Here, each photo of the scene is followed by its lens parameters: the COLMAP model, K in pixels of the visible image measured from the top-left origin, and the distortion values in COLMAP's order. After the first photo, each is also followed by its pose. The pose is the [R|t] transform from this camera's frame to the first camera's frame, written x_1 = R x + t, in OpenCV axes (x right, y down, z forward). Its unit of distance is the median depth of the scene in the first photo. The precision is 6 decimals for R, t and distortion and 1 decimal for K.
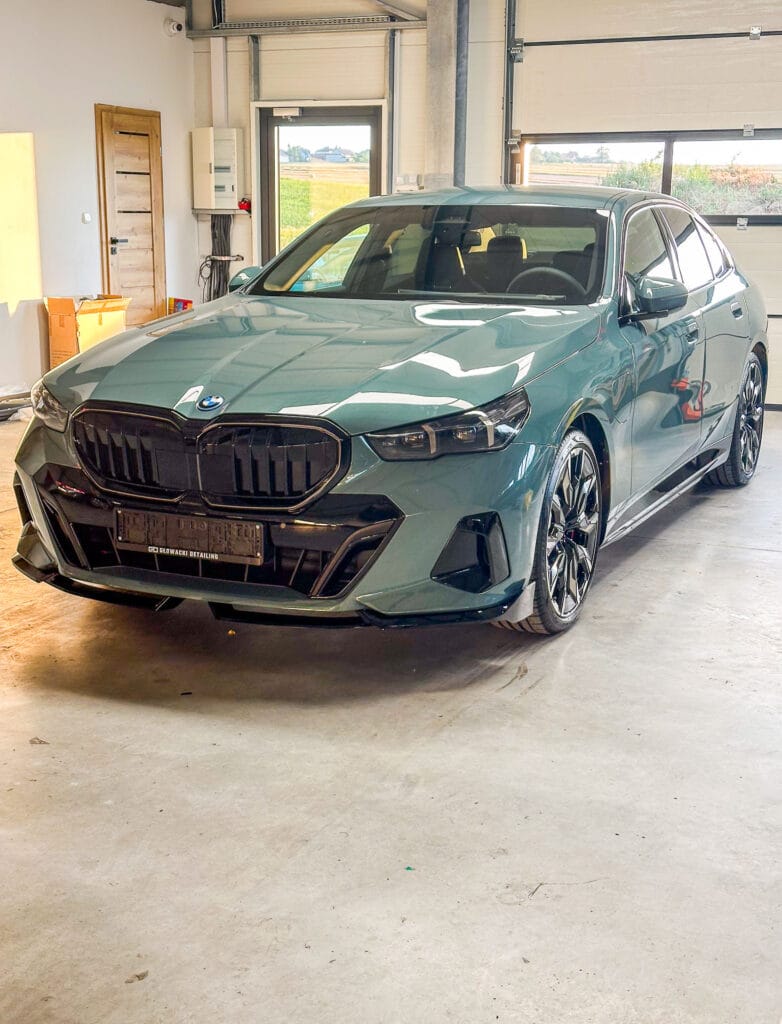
lens RADIAL K [[1430.4, 0, 386.4], [0, 1430.4, 528.8], [0, 0, 1]] dist [0.128936, 0.000000]
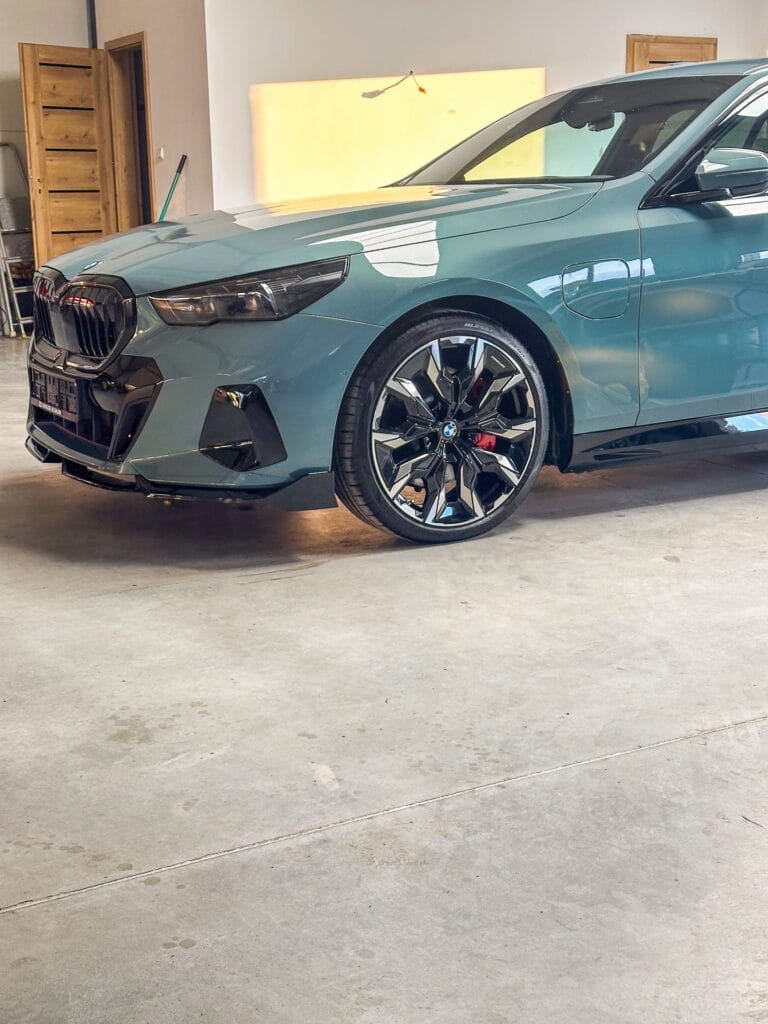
lens RADIAL K [[1408.0, 0, 385.2], [0, 1408.0, 506.7], [0, 0, 1]] dist [0.124160, 0.000000]
pose [[0.807345, 0.111931, -0.579366, 0.614670], [-0.110895, 0.993131, 0.037336, 0.020736], [0.579565, 0.034106, 0.814212, 0.276191]]
